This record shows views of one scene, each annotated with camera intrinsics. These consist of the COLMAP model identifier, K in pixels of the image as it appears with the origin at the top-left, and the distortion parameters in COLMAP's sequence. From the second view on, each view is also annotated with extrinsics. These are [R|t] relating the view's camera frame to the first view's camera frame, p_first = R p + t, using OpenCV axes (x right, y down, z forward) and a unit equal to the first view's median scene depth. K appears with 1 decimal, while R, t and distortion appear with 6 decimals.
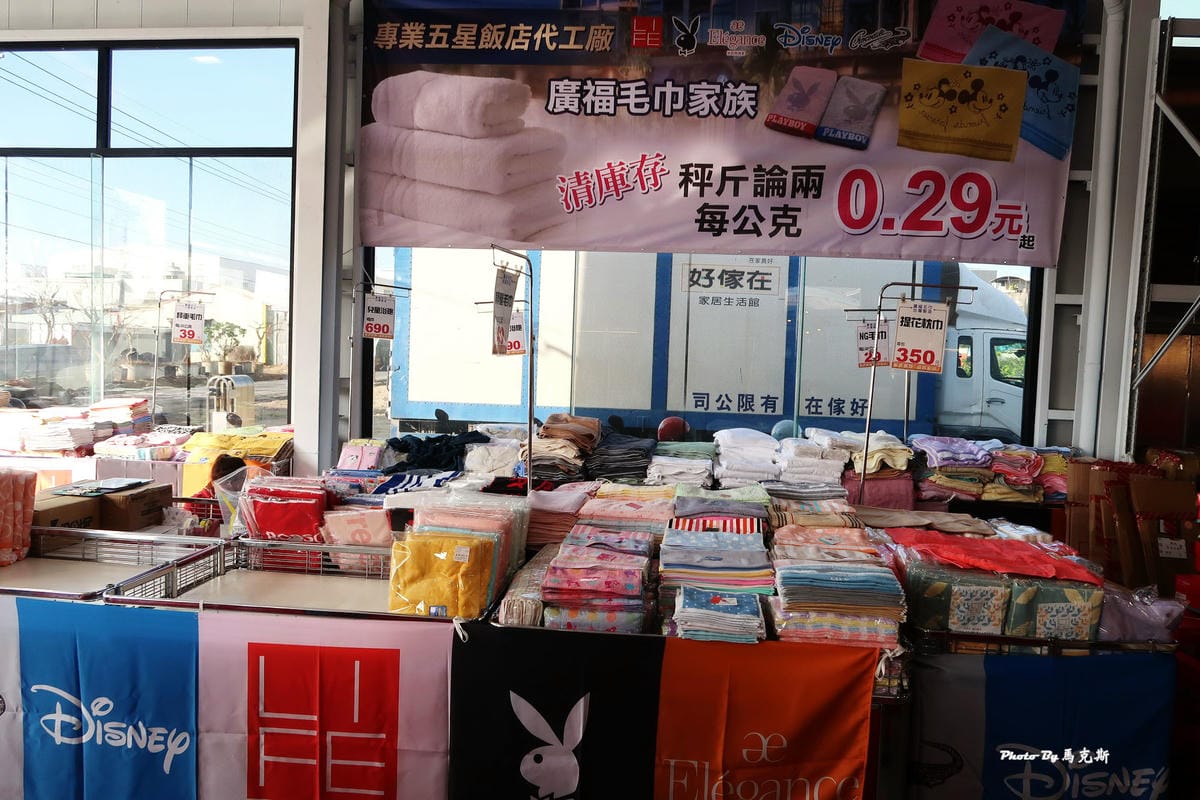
lens RADIAL K [[828.5, 0, 600.0], [0, 828.5, 400.0], [0, 0, 1]] dist [-0.034195, 0.012109]
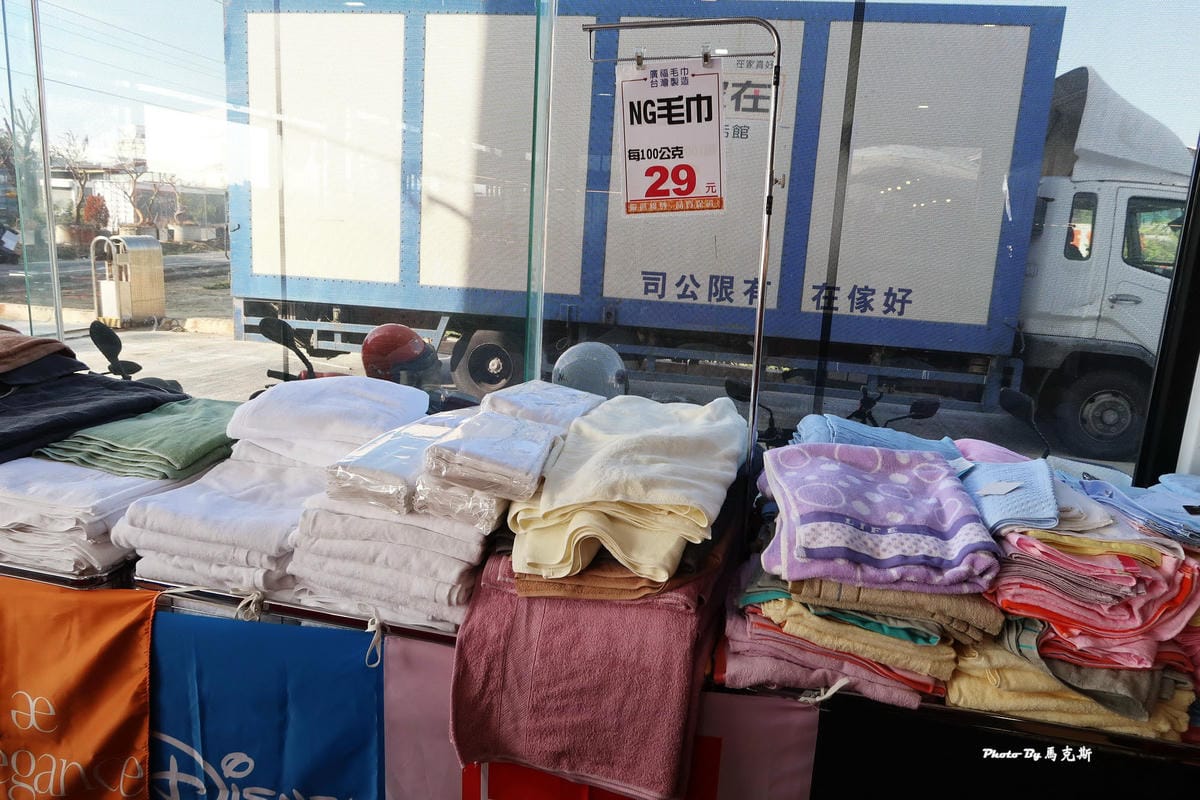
lens RADIAL K [[828.5, 0, 600.0], [0, 828.5, 400.0], [0, 0, 1]] dist [-0.034195, 0.012109]
pose [[0.990534, 0.045902, -0.129362, 0.171926], [-0.025641, 0.987716, 0.154139, -0.008548], [0.134849, -0.149363, 0.979544, 0.330240]]
